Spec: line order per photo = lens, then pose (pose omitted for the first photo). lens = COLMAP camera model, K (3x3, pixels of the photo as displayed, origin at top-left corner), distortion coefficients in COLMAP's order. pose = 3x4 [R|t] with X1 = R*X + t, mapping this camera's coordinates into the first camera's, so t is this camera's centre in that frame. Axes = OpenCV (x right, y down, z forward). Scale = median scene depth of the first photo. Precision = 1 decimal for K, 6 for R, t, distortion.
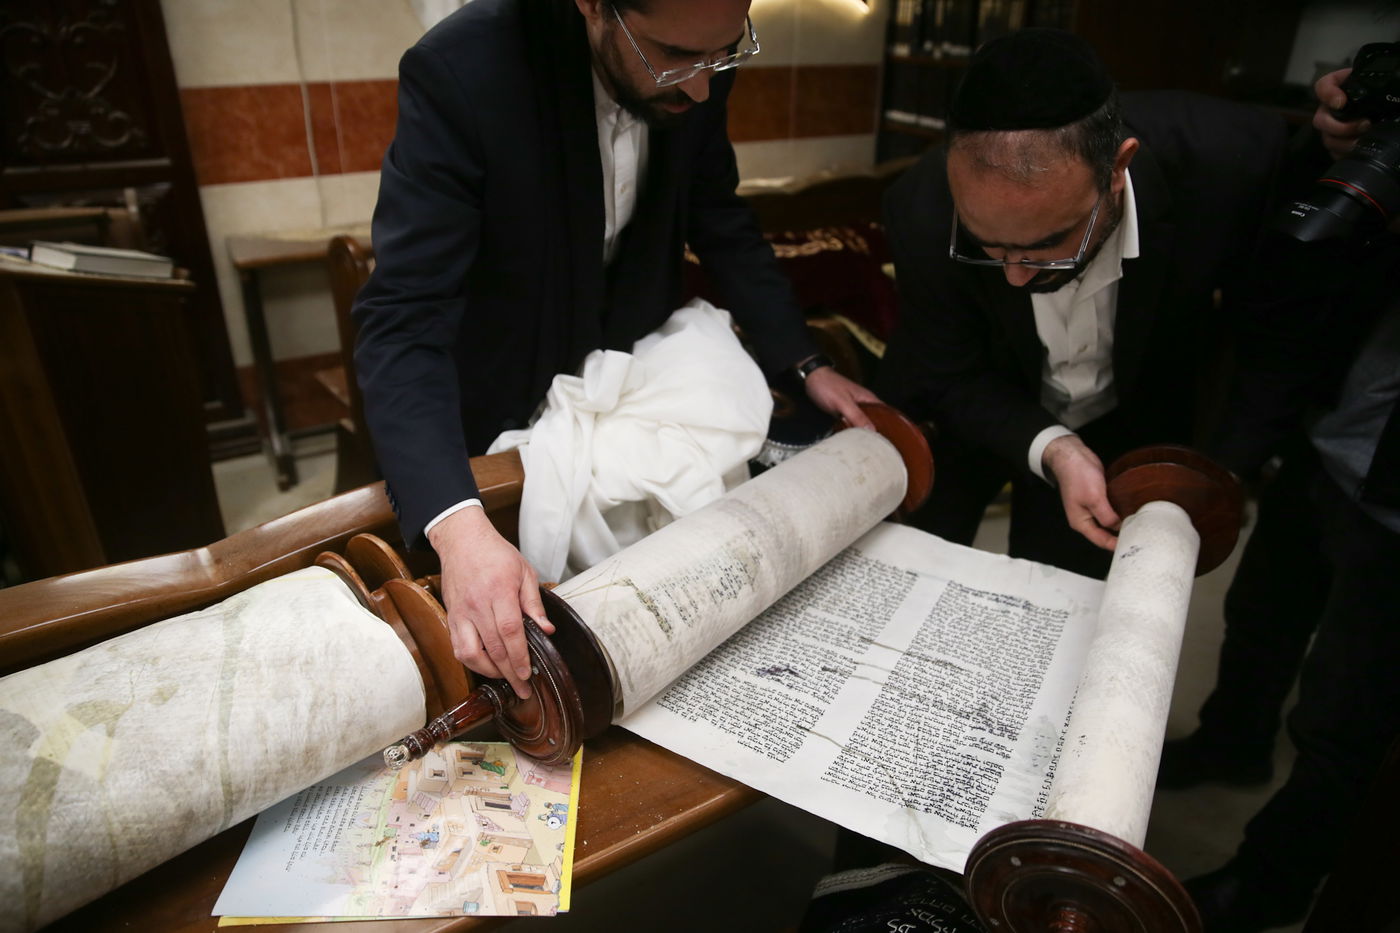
lens RADIAL K [[937.6, 0, 702.1], [0, 937.6, 456.2], [0, 0, 1]] dist [-0.104098, 0.070600]
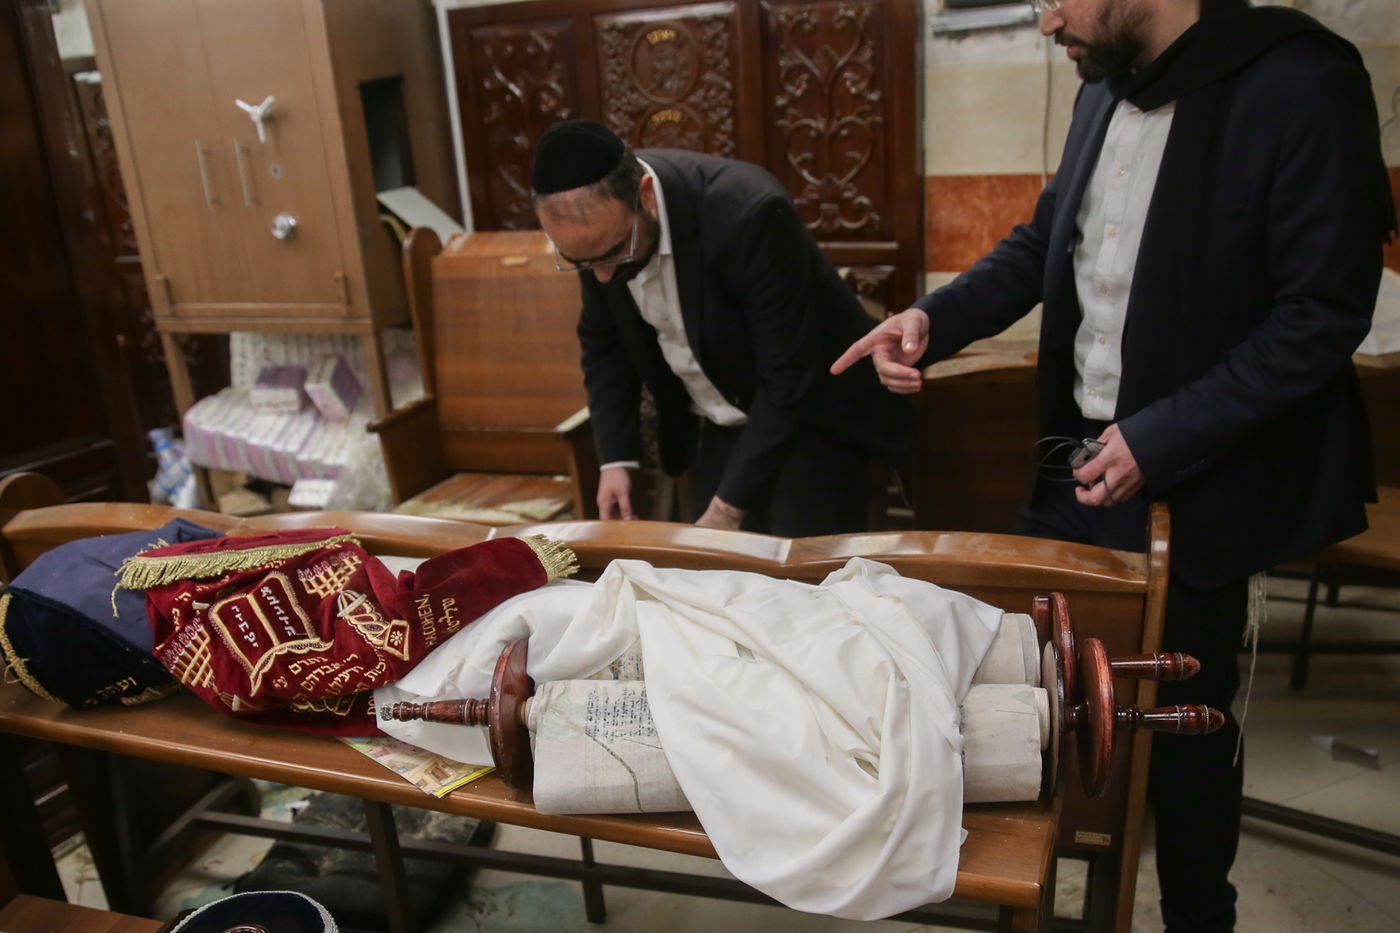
lens RADIAL K [[1192.8, 0, 703.7], [0, 1192.8, 573.6], [0, 0, 1]] dist [-0.105170, 0.082799]
pose [[0.601758, 0.257469, -0.756040, 0.410866], [-0.288319, 0.952811, 0.094997, -0.040148], [0.744822, 0.160815, 0.647595, 0.040992]]
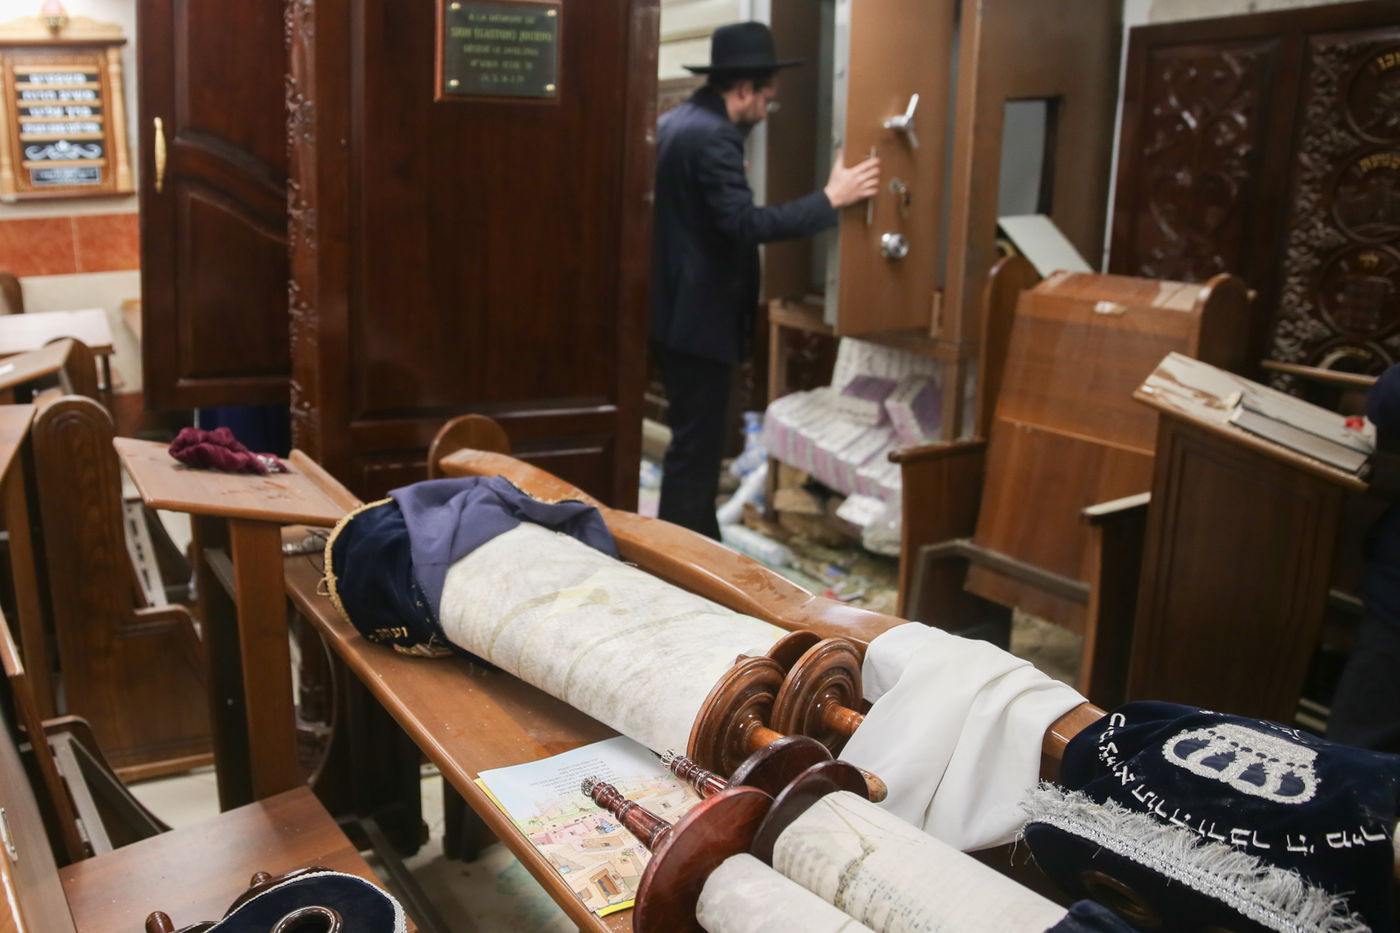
lens RADIAL K [[1192.8, 0, 534.9], [0, 1192.8, 442.4], [0, 0, 1]] dist [-0.105170, 0.082799]
pose [[-0.098574, 0.226426, -0.969028, 0.356072], [-0.435490, 0.865759, 0.246596, -0.113366], [0.894780, 0.446310, 0.013265, 0.237524]]
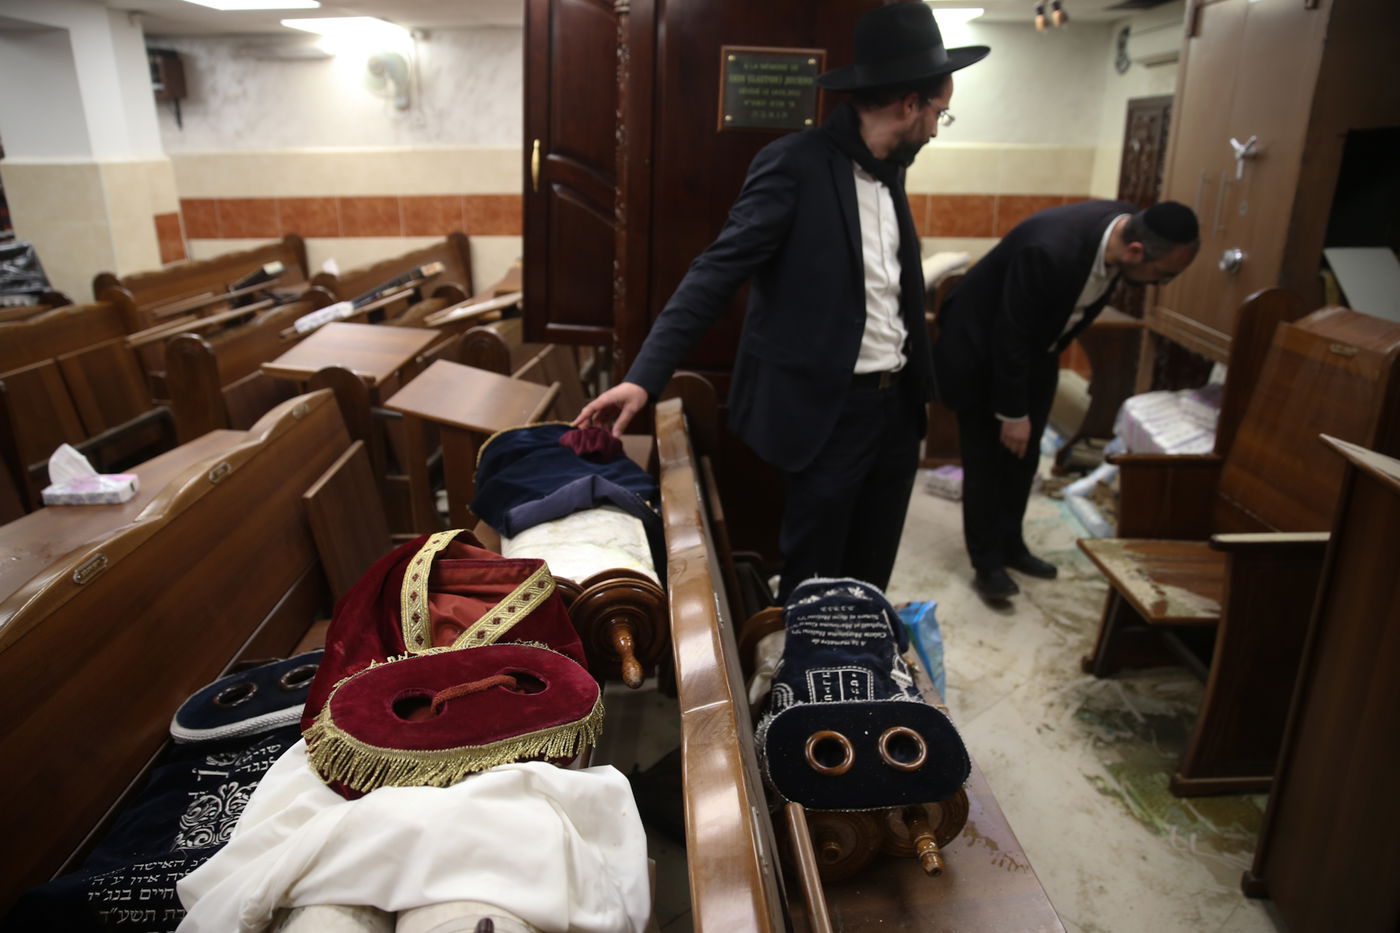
lens RADIAL K [[943.4, 0, 702.0], [0, 943.4, 457.5], [0, 0, 1]] dist [-0.061780, 0.006068]
pose [[-0.541483, 0.255285, -0.801015, 0.266683], [-0.387391, 0.769839, 0.507224, -0.319903], [0.746139, 0.584960, -0.317960, 0.571630]]
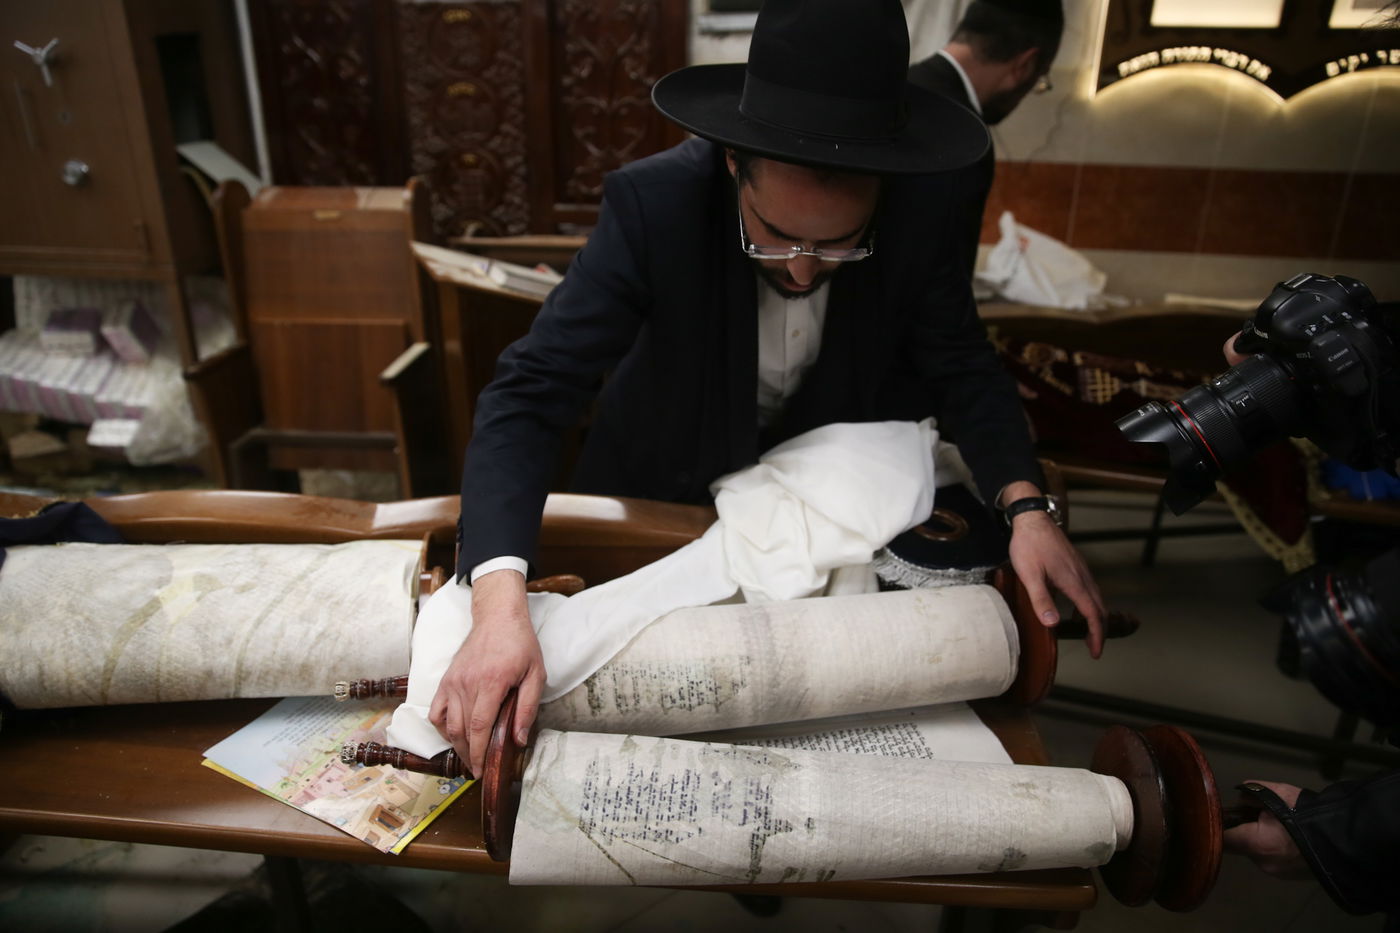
lens RADIAL K [[937.6, 0, 700.2], [0, 937.6, 456.0], [0, 0, 1]] dist [-0.104098, 0.070600]
pose [[0.795659, 0.226716, -0.561718, 0.220161], [-0.268207, 0.963320, 0.008900, -0.040206], [0.543132, 0.143575, 0.827281, 0.064043]]
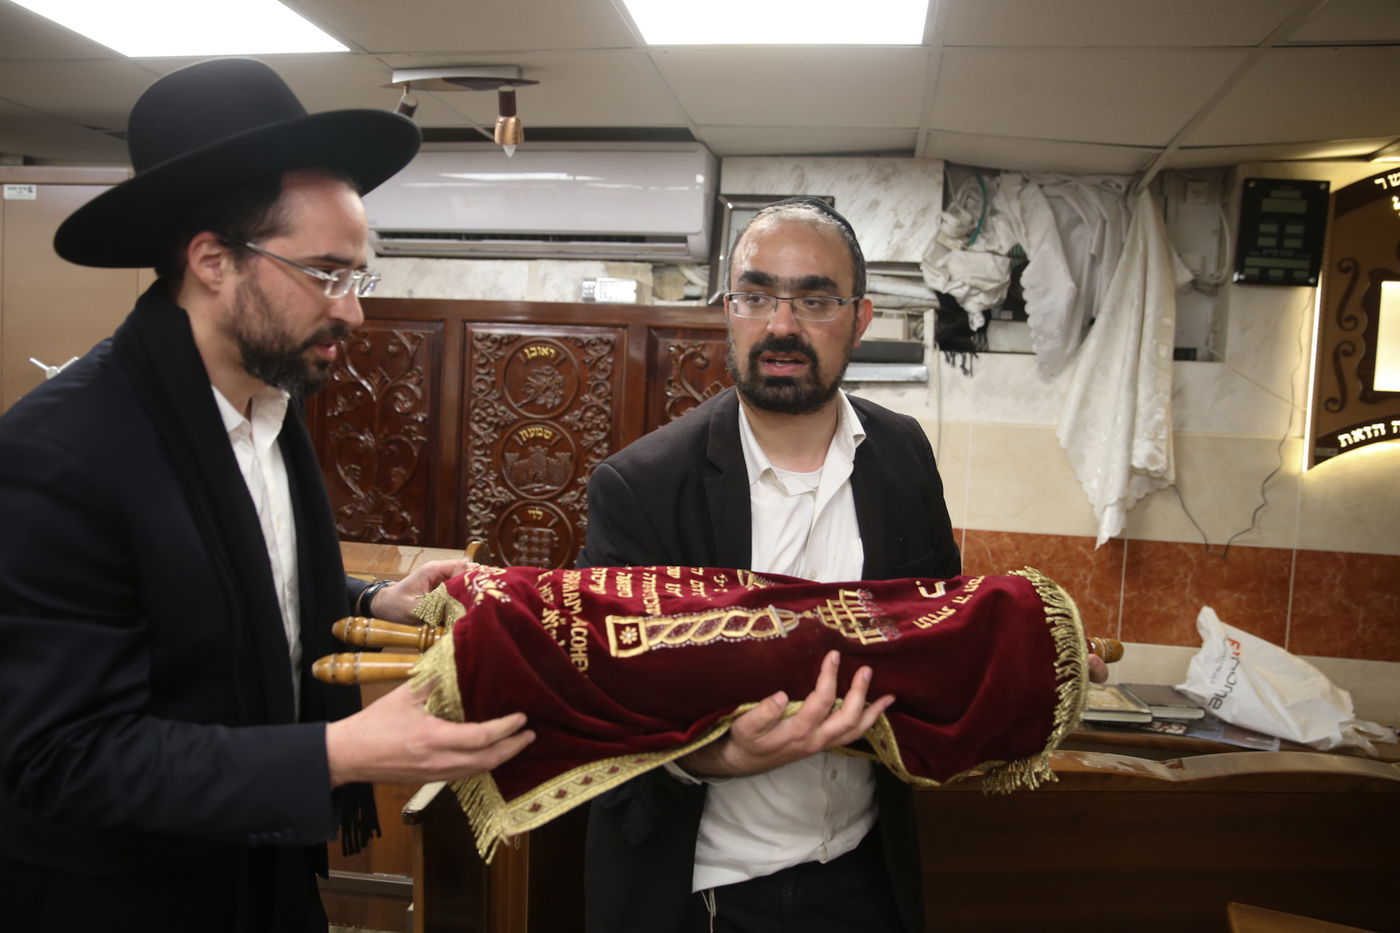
lens RADIAL K [[1014.6, 0, 696.9], [0, 1014.6, 464.7], [0, 0, 1]] dist [-0.087364, 0.059211]
pose [[0.772927, 0.056488, -0.631976, 0.014987], [-0.316029, 0.897963, -0.306250, -0.096240], [0.550191, 0.436431, 0.711911, 0.146396]]
